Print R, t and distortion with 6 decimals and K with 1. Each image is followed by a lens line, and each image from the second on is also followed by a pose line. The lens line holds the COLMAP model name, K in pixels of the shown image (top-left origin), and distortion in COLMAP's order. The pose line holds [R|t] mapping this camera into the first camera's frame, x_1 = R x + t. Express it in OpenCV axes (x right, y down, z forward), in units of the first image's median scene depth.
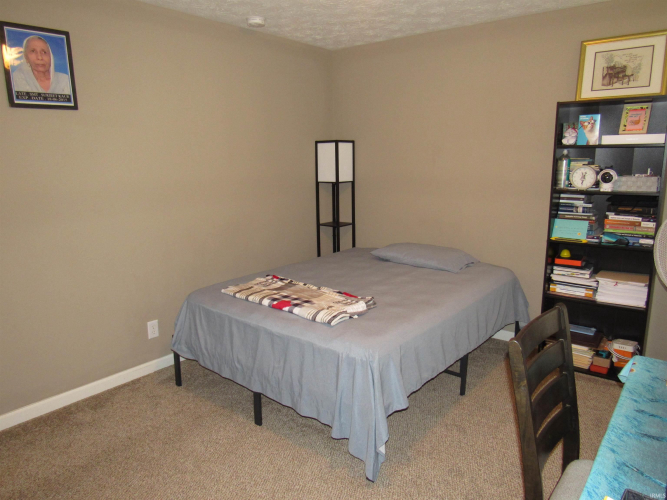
lens RADIAL K [[475.7, 0, 333.4], [0, 475.7, 253.1], [0, 0, 1]] dist [-0.006790, -0.008217]
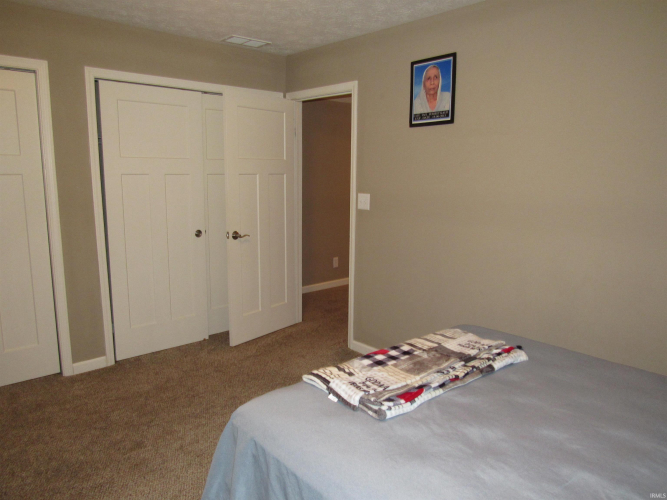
lens RADIAL K [[475.7, 0, 334.3], [0, 475.7, 248.5], [0, 0, 1]] dist [-0.006790, -0.008217]
pose [[-0.159774, 0.168602, -0.972649, 0.598175], [-0.210511, 0.956823, 0.200438, -0.186141], [0.964447, 0.236778, -0.117383, 0.920150]]
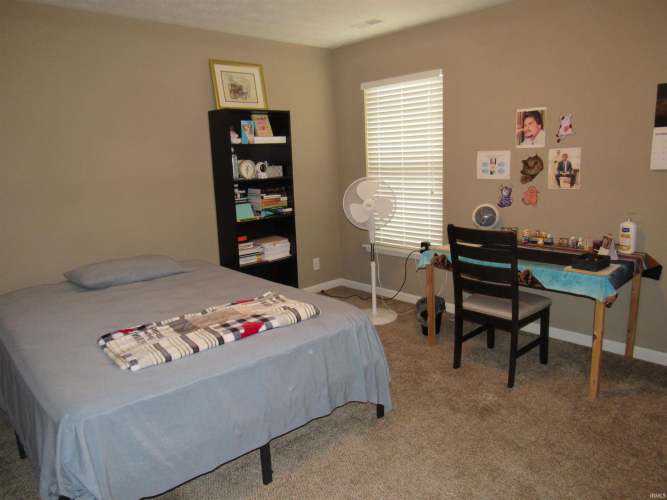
lens RADIAL K [[475.7, 0, 333.4], [0, 475.7, 248.5], [0, 0, 1]] dist [-0.006790, -0.008217]
pose [[0.161145, -0.195999, 0.967273, -0.797898], [0.235962, 0.959309, 0.155074, -0.110268], [-0.958308, 0.203250, 0.200836, 0.627870]]
